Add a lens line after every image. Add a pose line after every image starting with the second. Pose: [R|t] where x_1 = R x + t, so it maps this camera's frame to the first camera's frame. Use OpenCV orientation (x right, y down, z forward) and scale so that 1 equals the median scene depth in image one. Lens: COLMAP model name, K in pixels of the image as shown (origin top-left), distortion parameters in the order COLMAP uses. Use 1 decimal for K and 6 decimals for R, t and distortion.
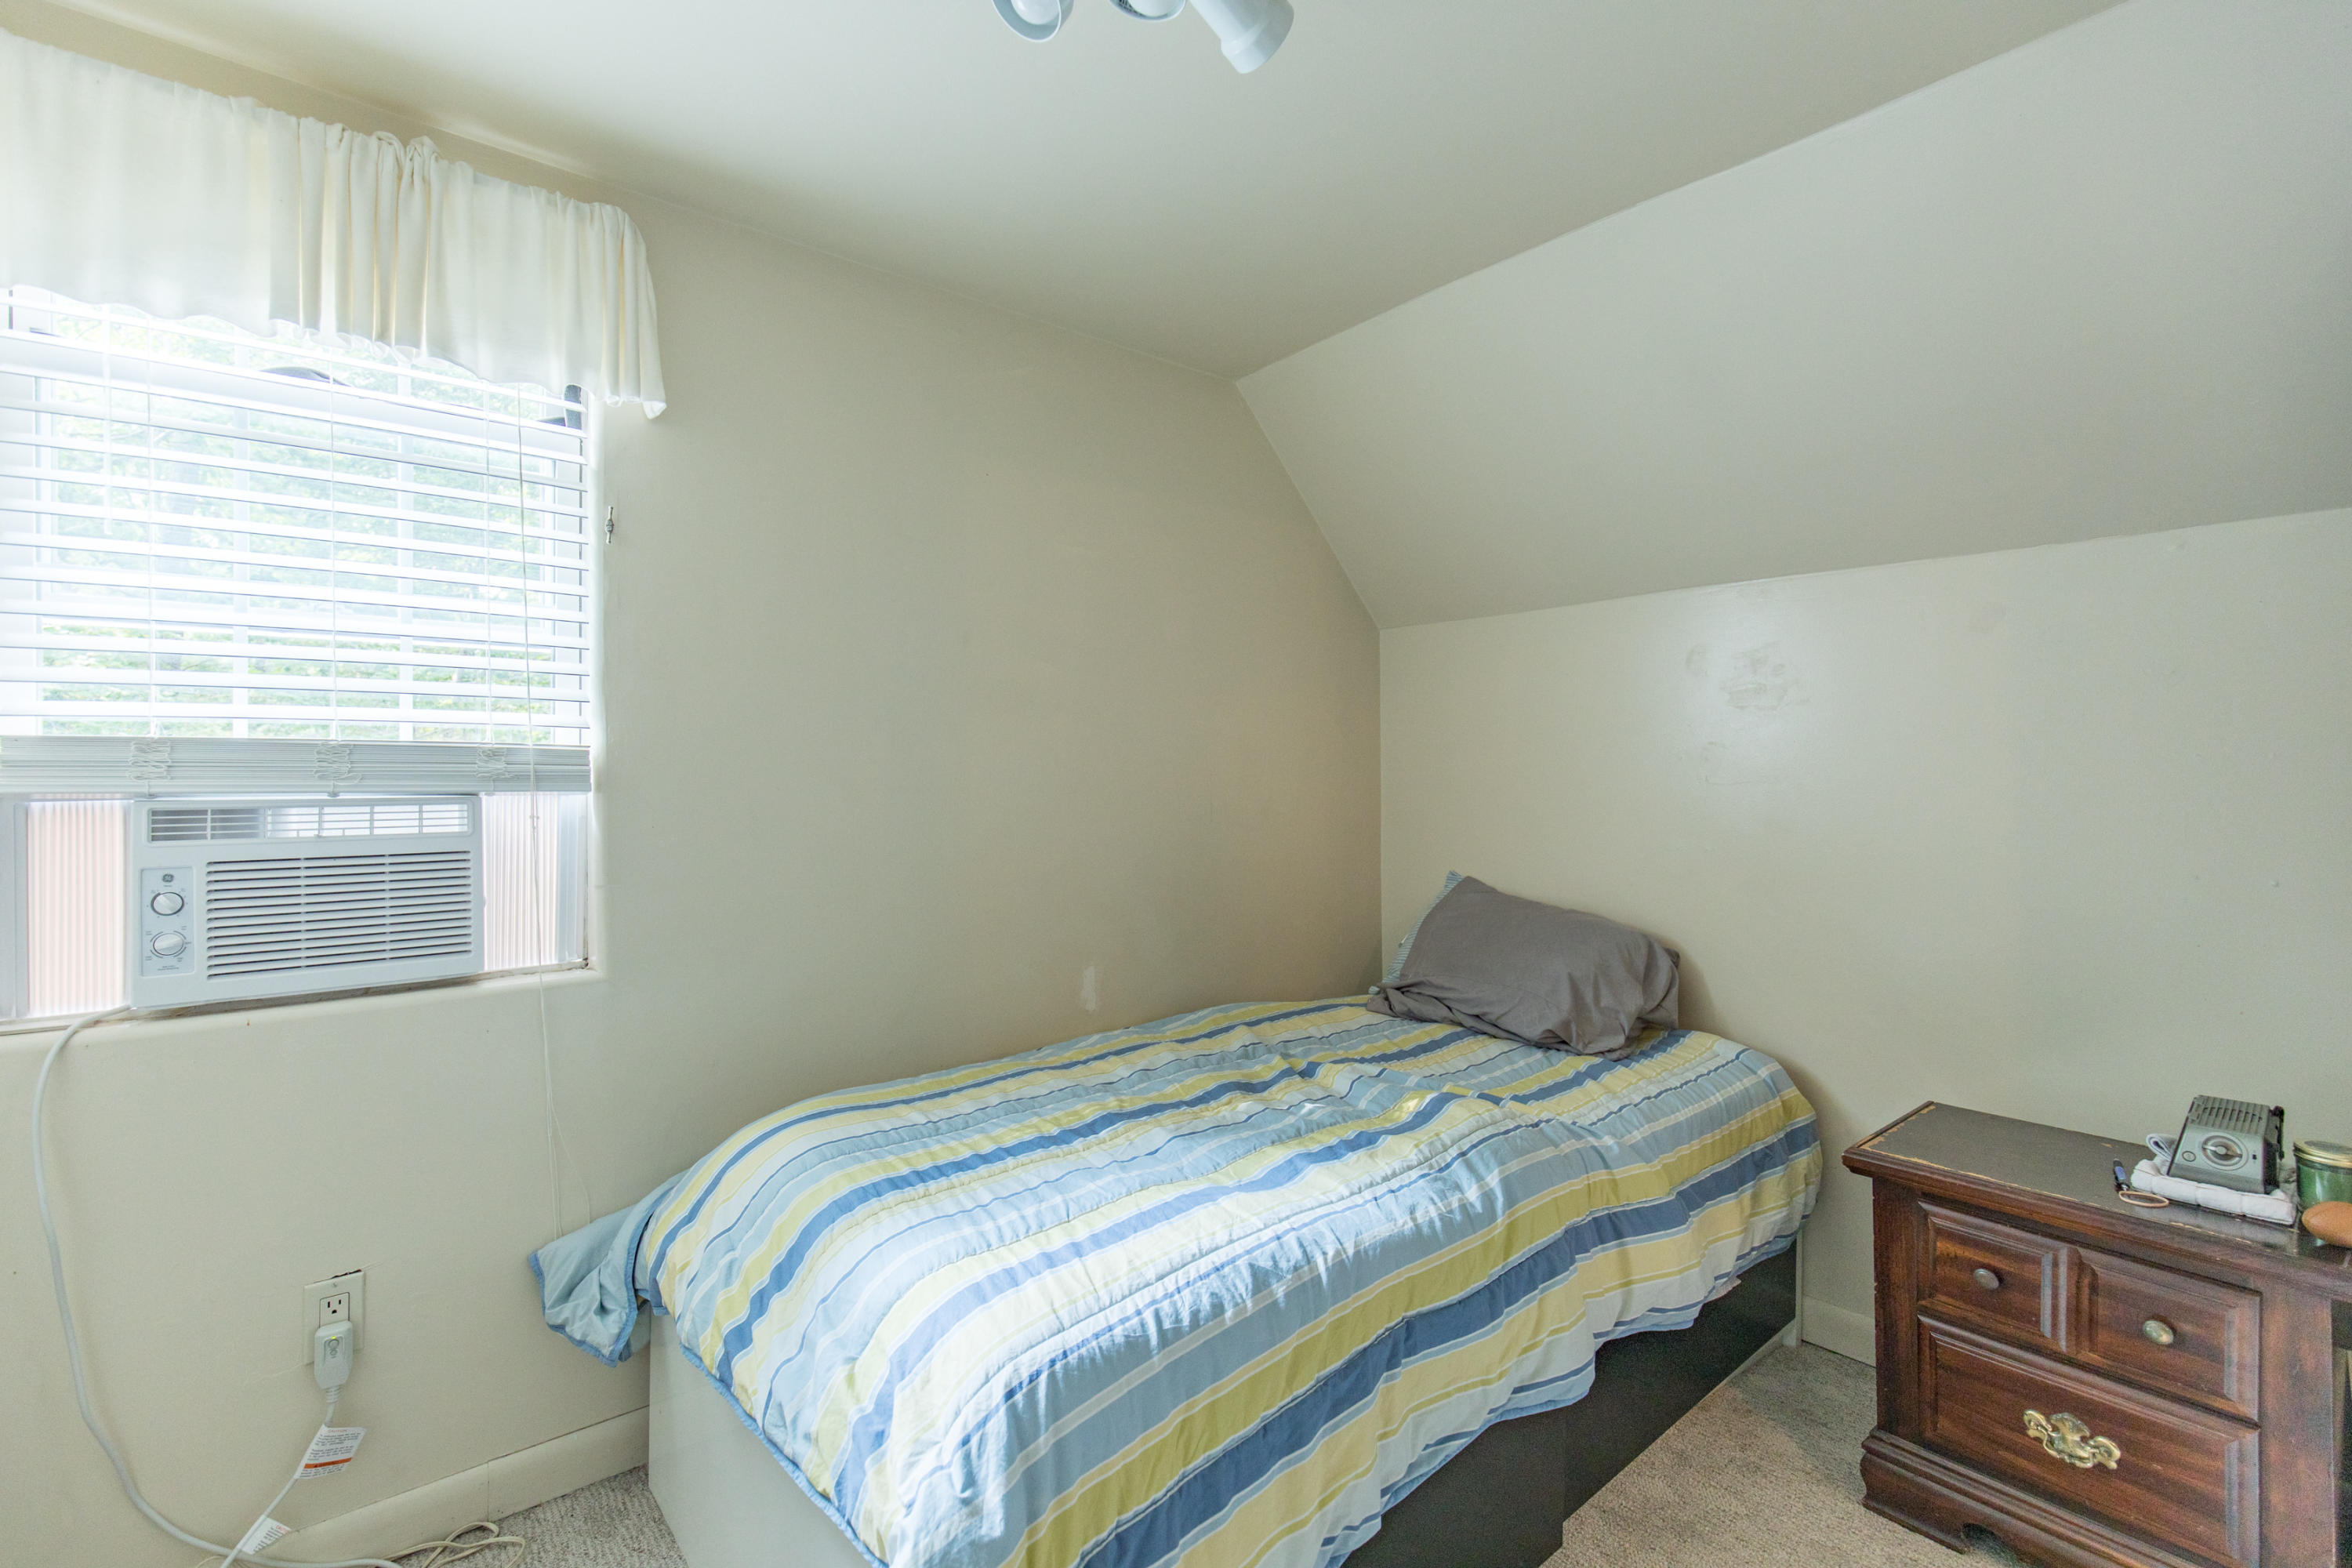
lens RADIAL K [[1043.3, 0, 1176.0], [0, 1043.3, 784.0], [0, 0, 1]] dist [0.004632, 0.000237]
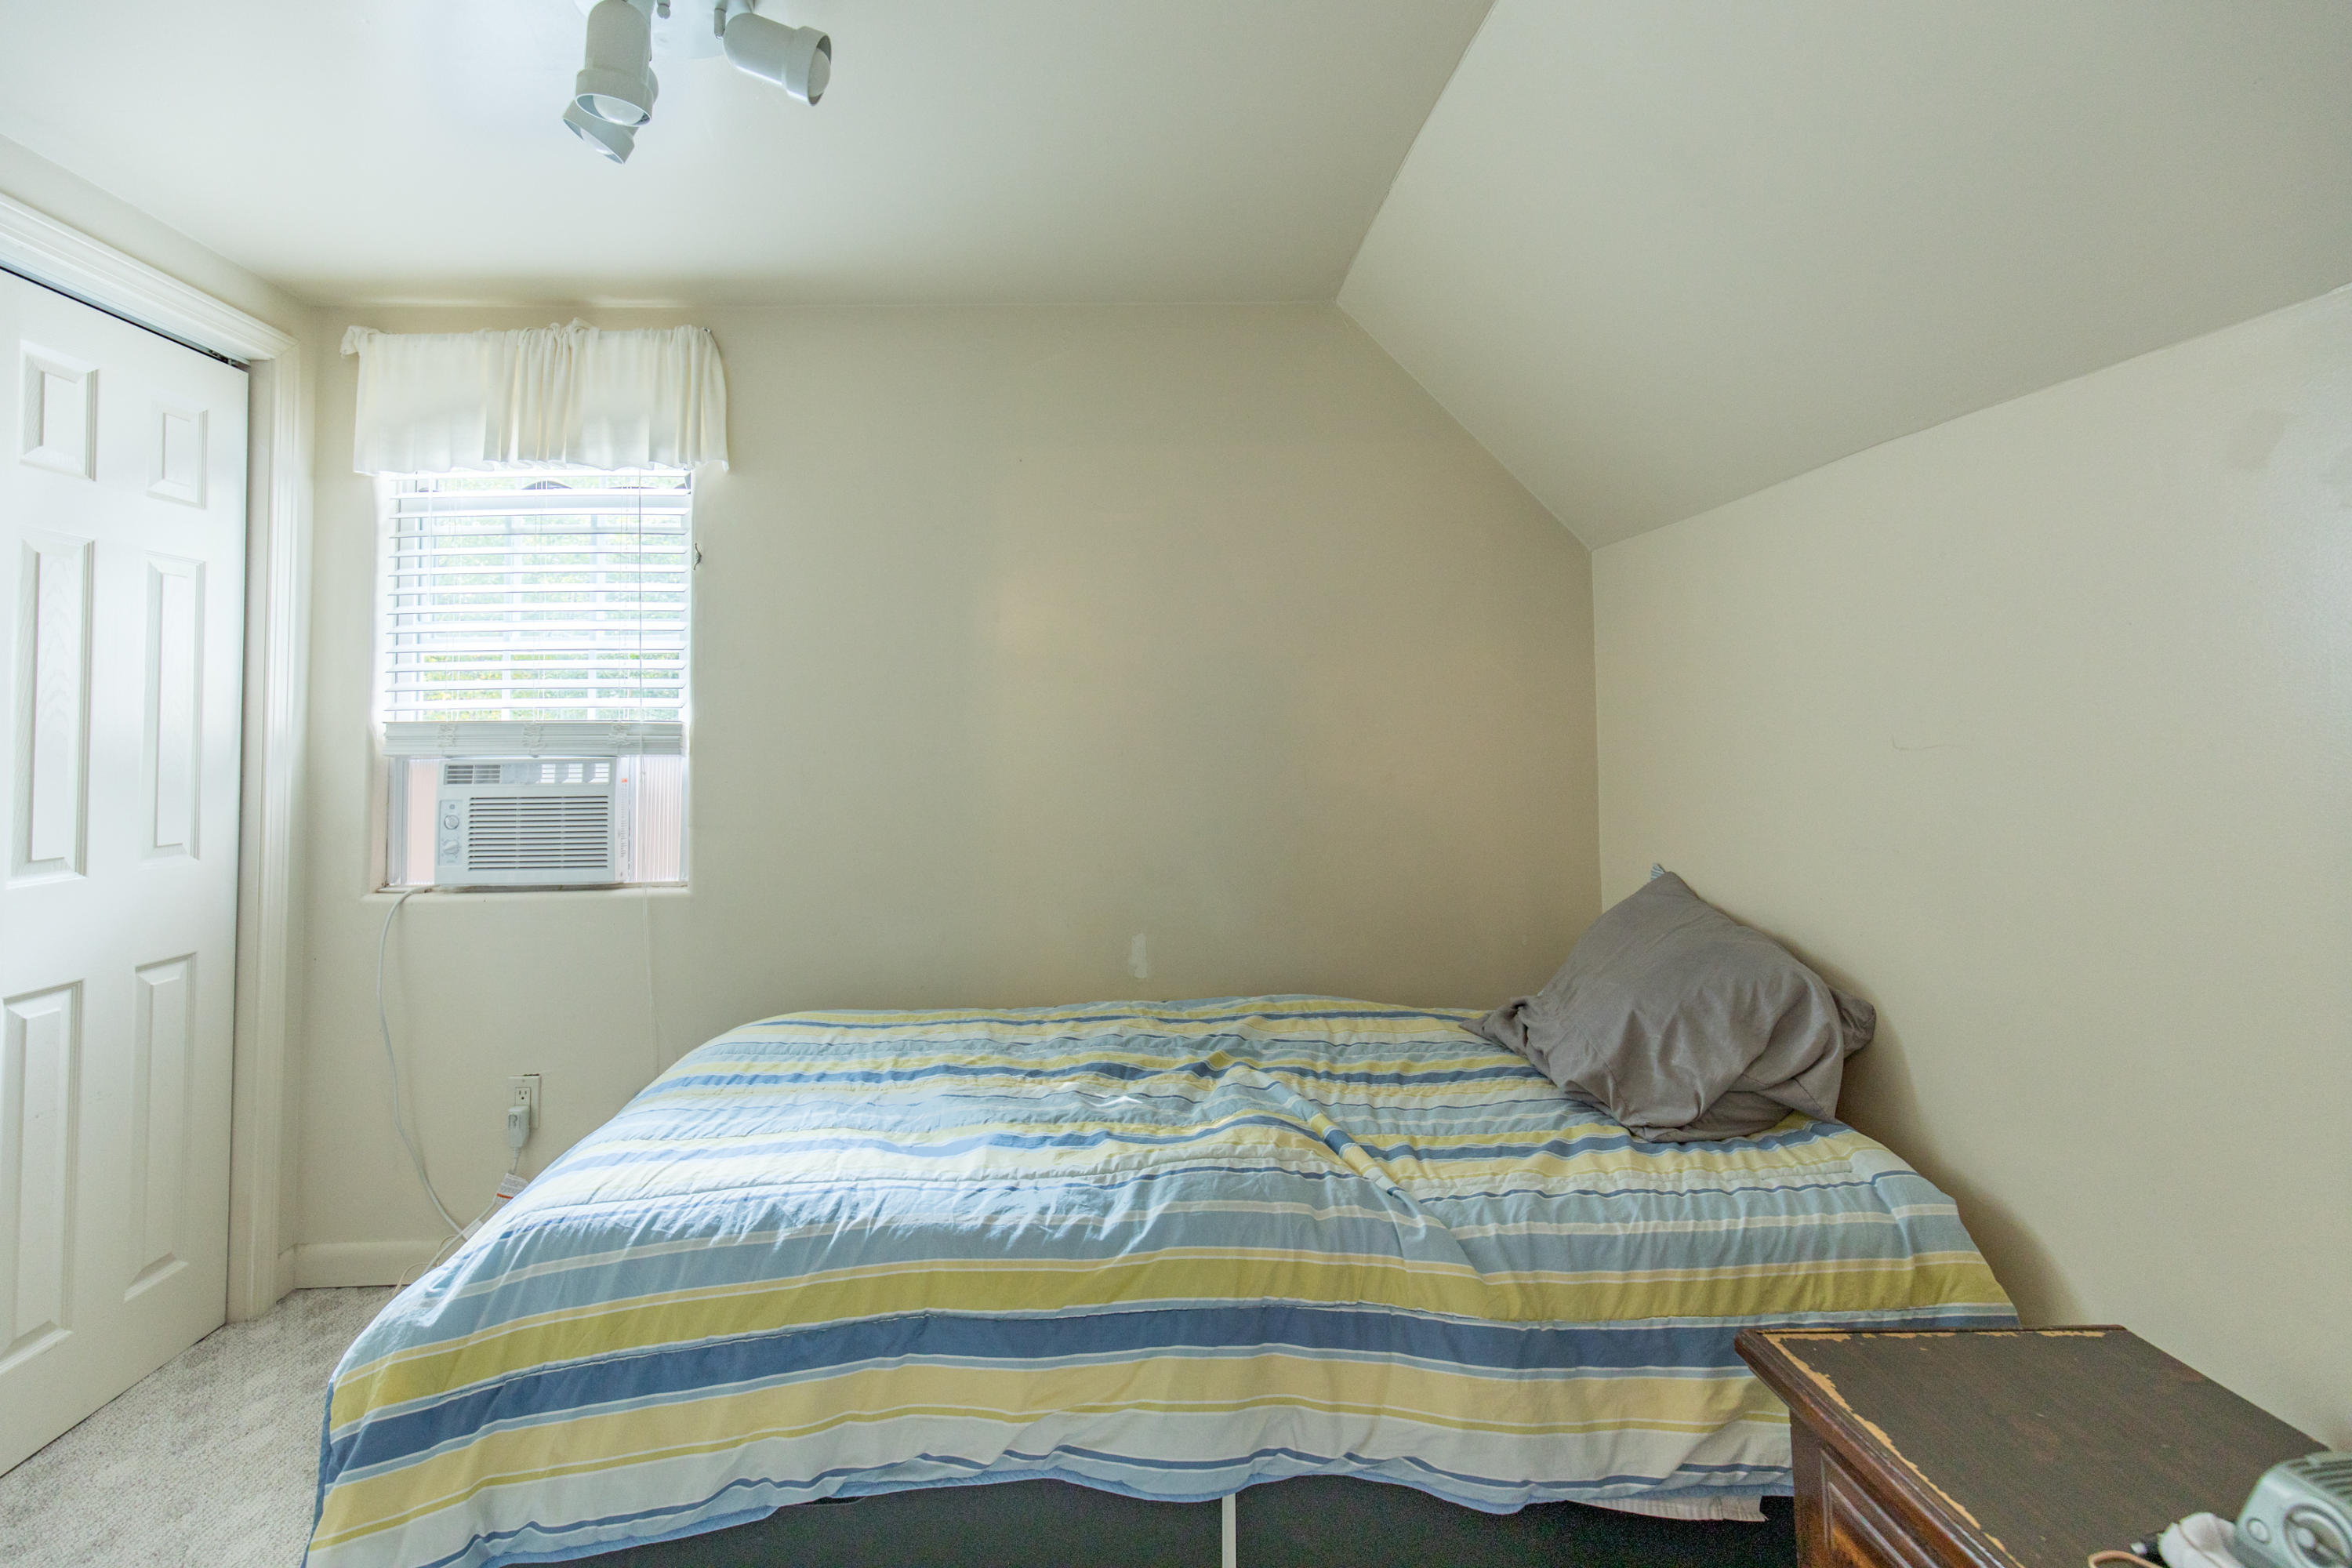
lens RADIAL K [[1095.1, 0, 1172.4], [0, 1095.1, 712.3], [0, 0, 1]] dist [0.003525, -0.000192]
pose [[0.788765, -0.020707, -0.614347, 0.879210], [0.000900, 0.999470, -0.032532, -0.001396], [0.614695, 0.025107, 0.788365, 0.292983]]
